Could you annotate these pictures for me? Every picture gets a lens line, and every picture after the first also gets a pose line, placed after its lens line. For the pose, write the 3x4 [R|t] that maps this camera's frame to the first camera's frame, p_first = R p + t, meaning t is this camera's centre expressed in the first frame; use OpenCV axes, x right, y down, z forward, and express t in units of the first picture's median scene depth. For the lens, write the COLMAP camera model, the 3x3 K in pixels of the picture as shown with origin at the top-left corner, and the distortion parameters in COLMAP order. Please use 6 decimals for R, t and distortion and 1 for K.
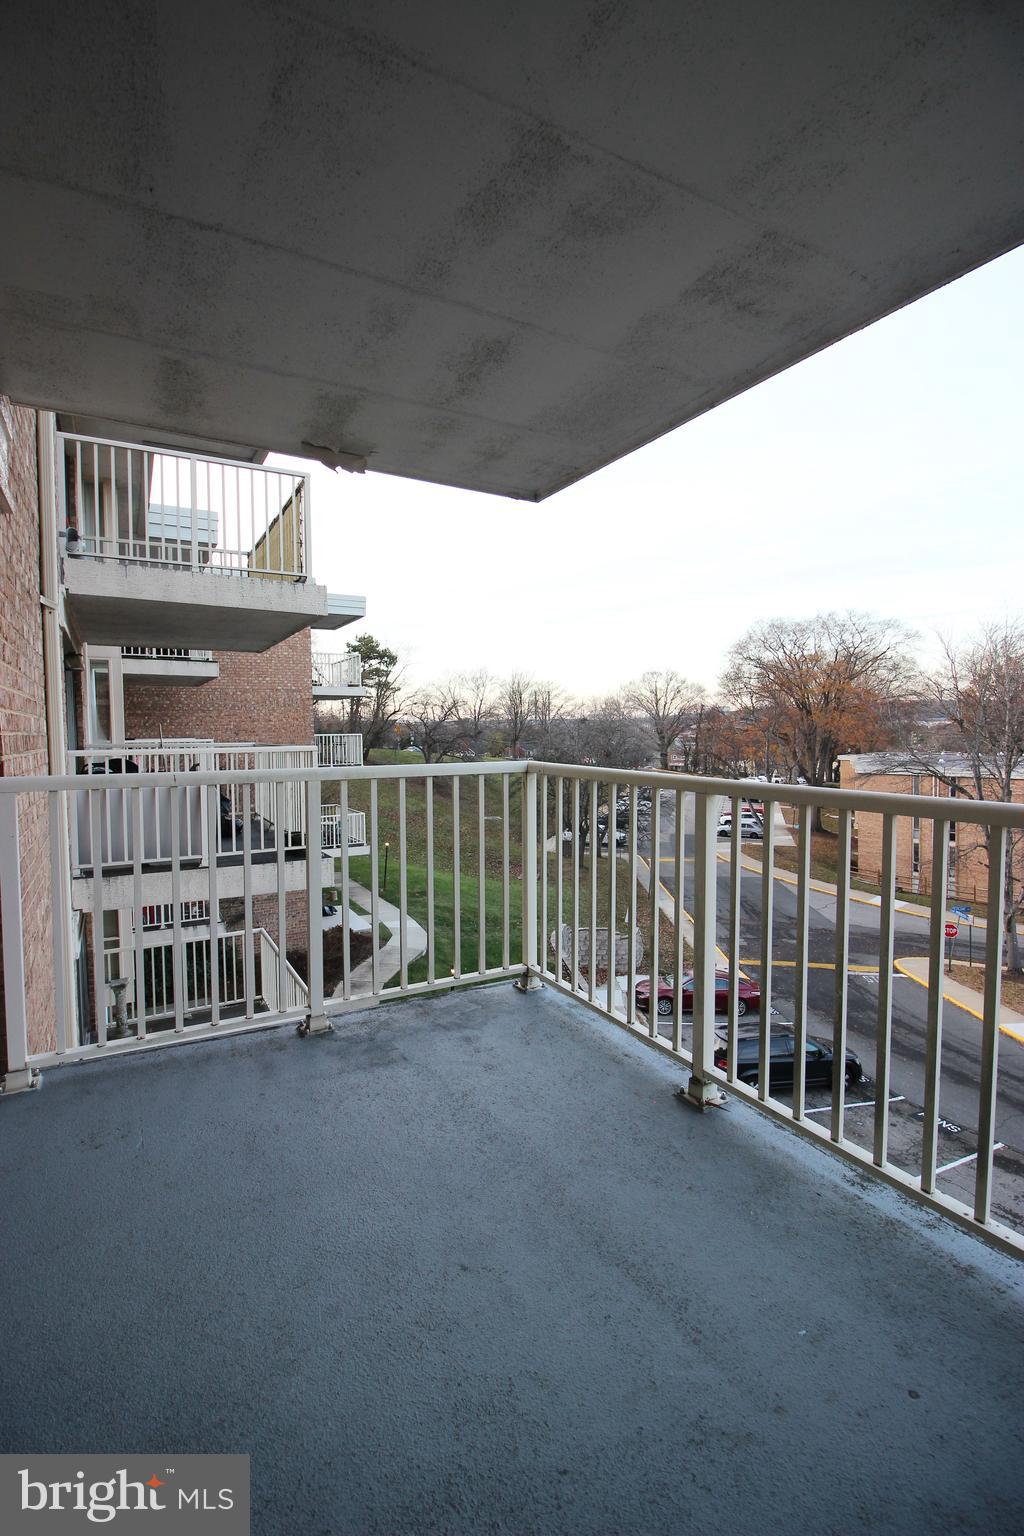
lens RADIAL K [[712.1, 0, 507.3], [0, 712.1, 758.0], [0, 0, 1]] dist [-0.006271, -0.006875]
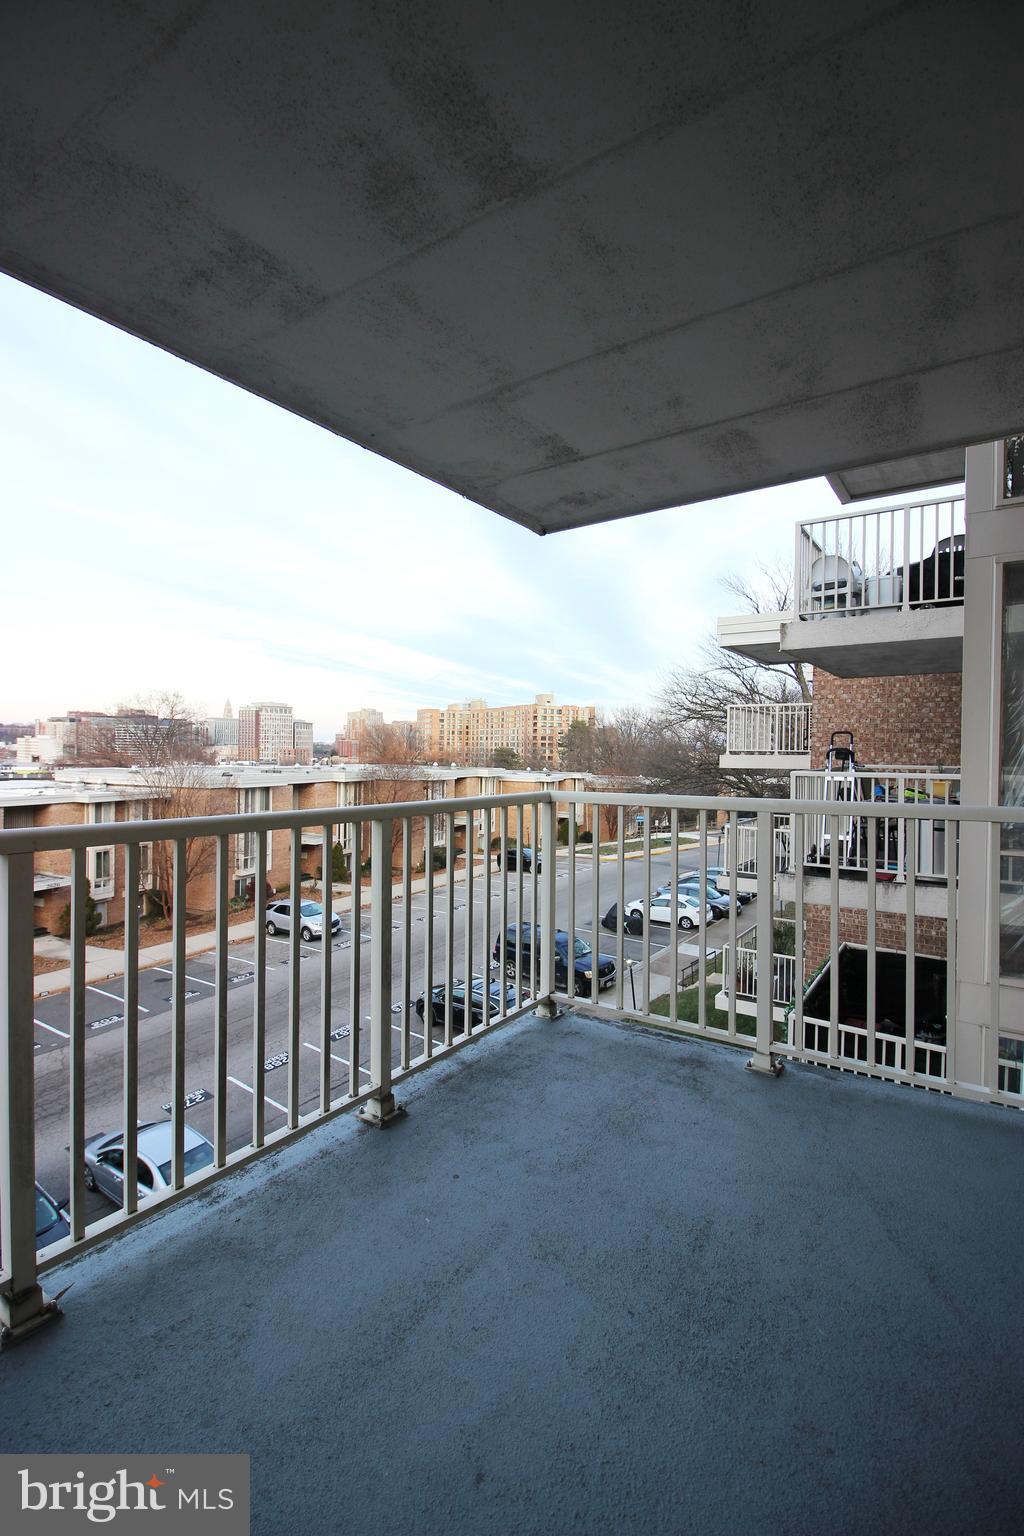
lens RADIAL K [[712.1, 0, 504.3], [0, 712.1, 765.3], [0, 0, 1]] dist [-0.006271, -0.006875]
pose [[-0.442369, -0.011471, 0.896760, -0.190999], [0.025255, 0.999362, 0.025242, -0.012703], [-0.896477, 0.033814, -0.441797, 0.335808]]
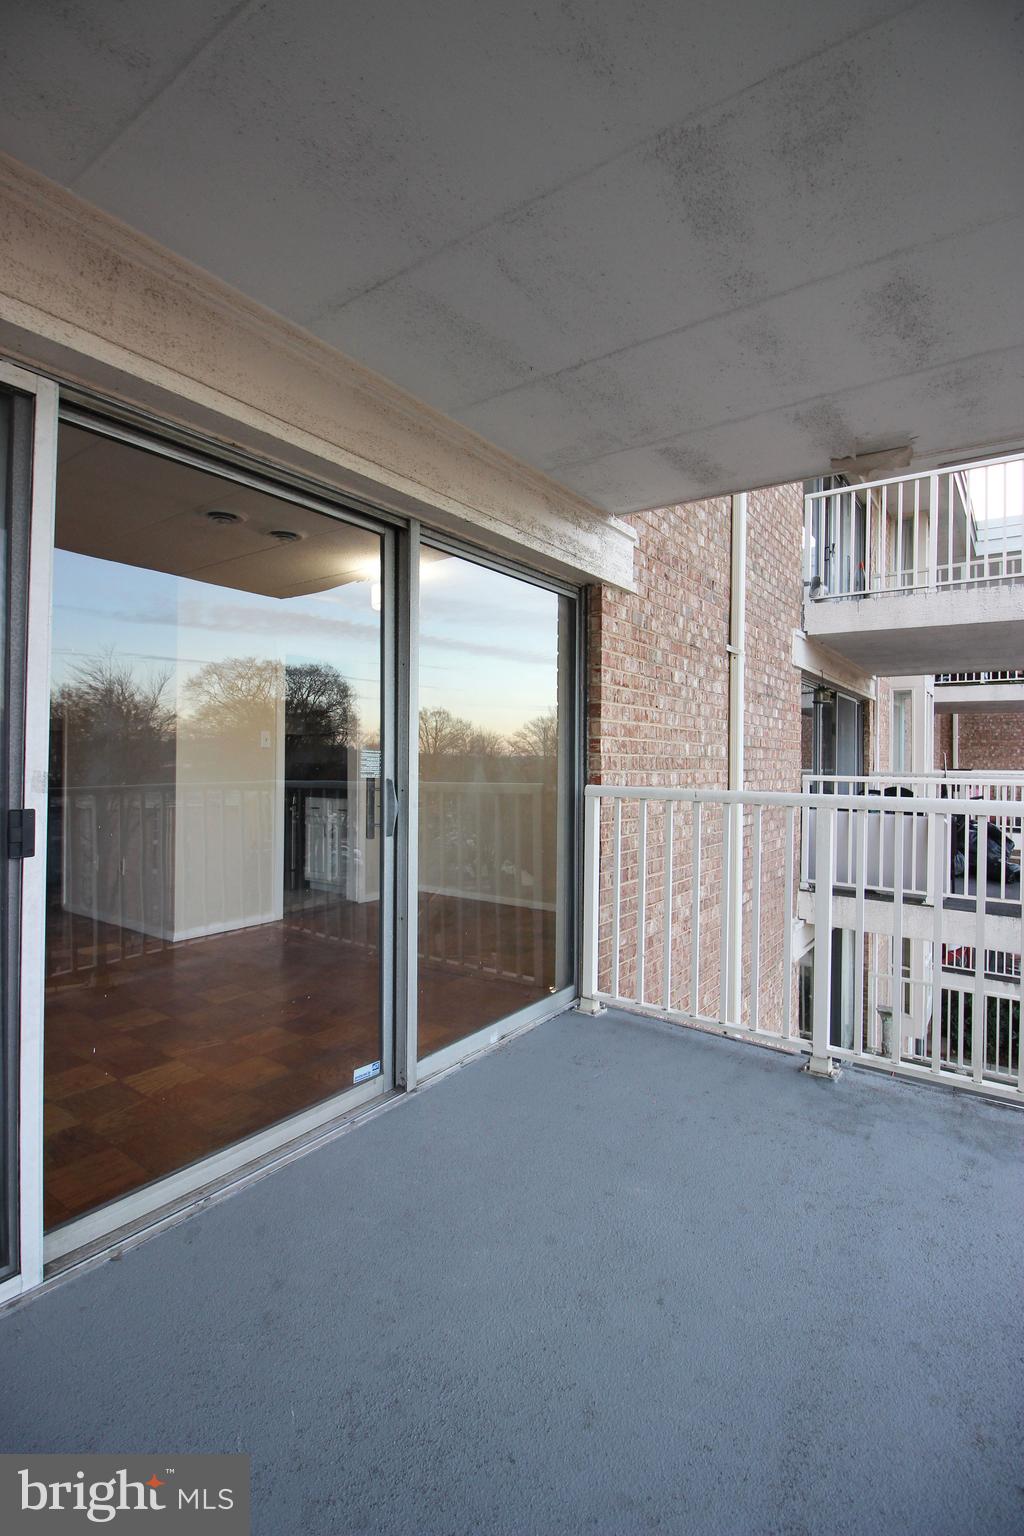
lens RADIAL K [[712.1, 0, 503.2], [0, 712.1, 762.1], [0, 0, 1]] dist [-0.006271, -0.006875]
pose [[0.415330, 0.018385, -0.909485, 0.189727], [-0.052160, 0.998632, -0.003633, -0.002065], [0.908174, 0.048948, 0.415720, 0.095178]]
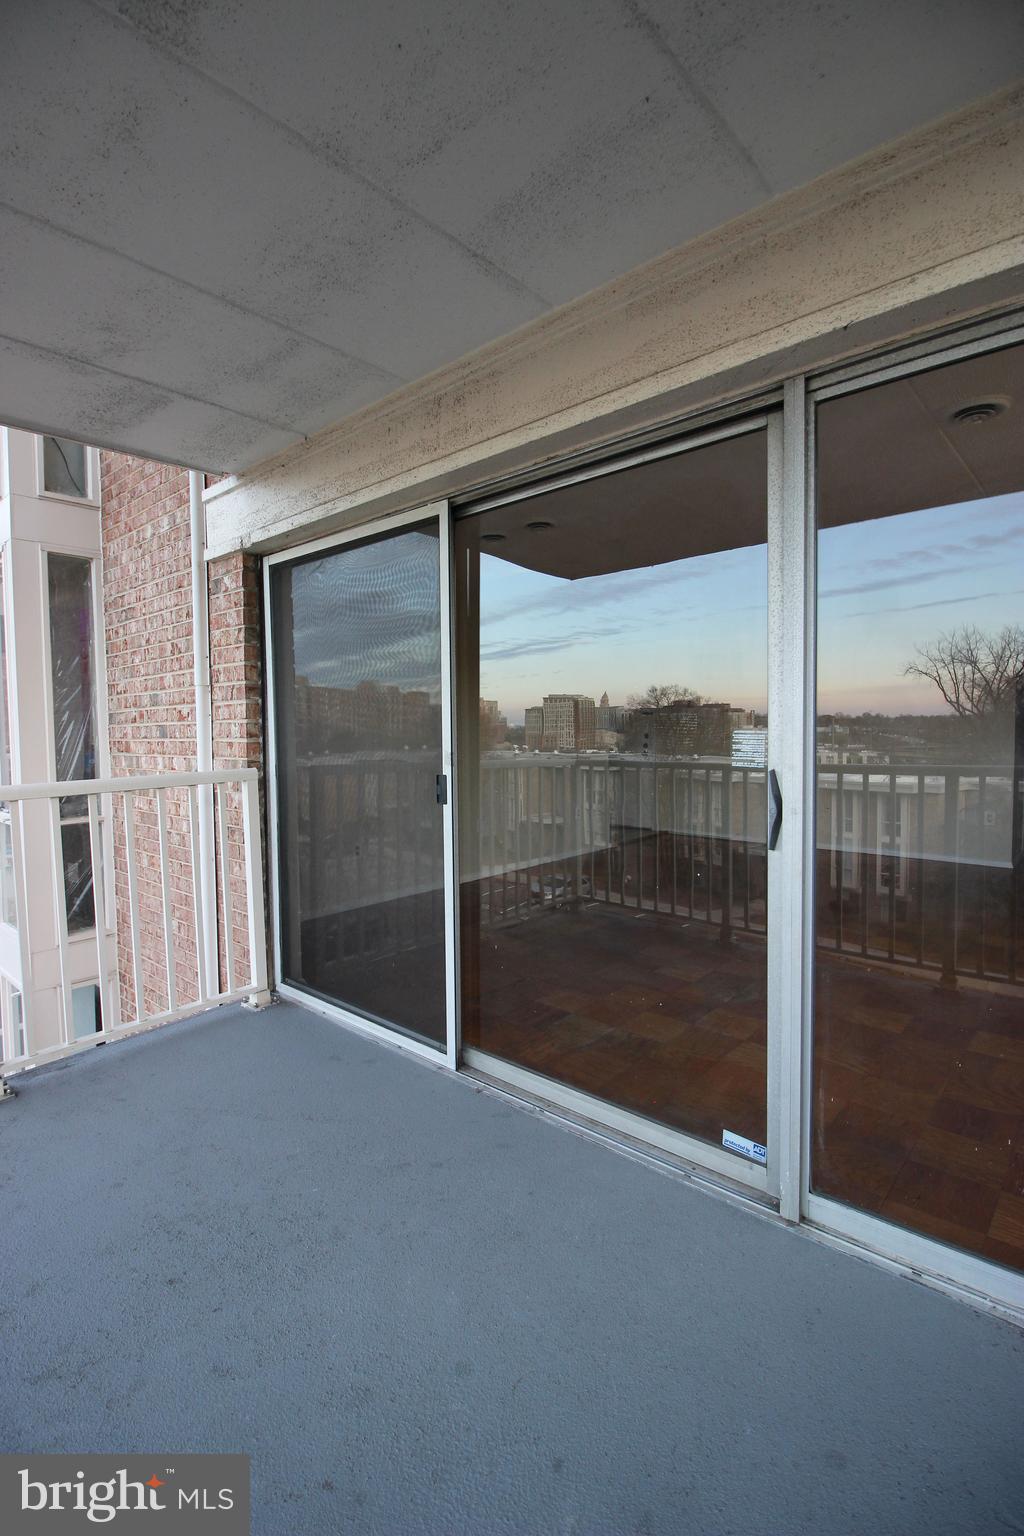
lens RADIAL K [[712.1, 0, 504.9], [0, 712.1, 764.7], [0, 0, 1]] dist [-0.006271, -0.006875]
pose [[-0.947712, 0.038729, -0.316767, -0.008962], [0.011037, 0.995992, 0.088754, -0.019044], [0.318935, 0.080617, -0.944342, 0.439267]]
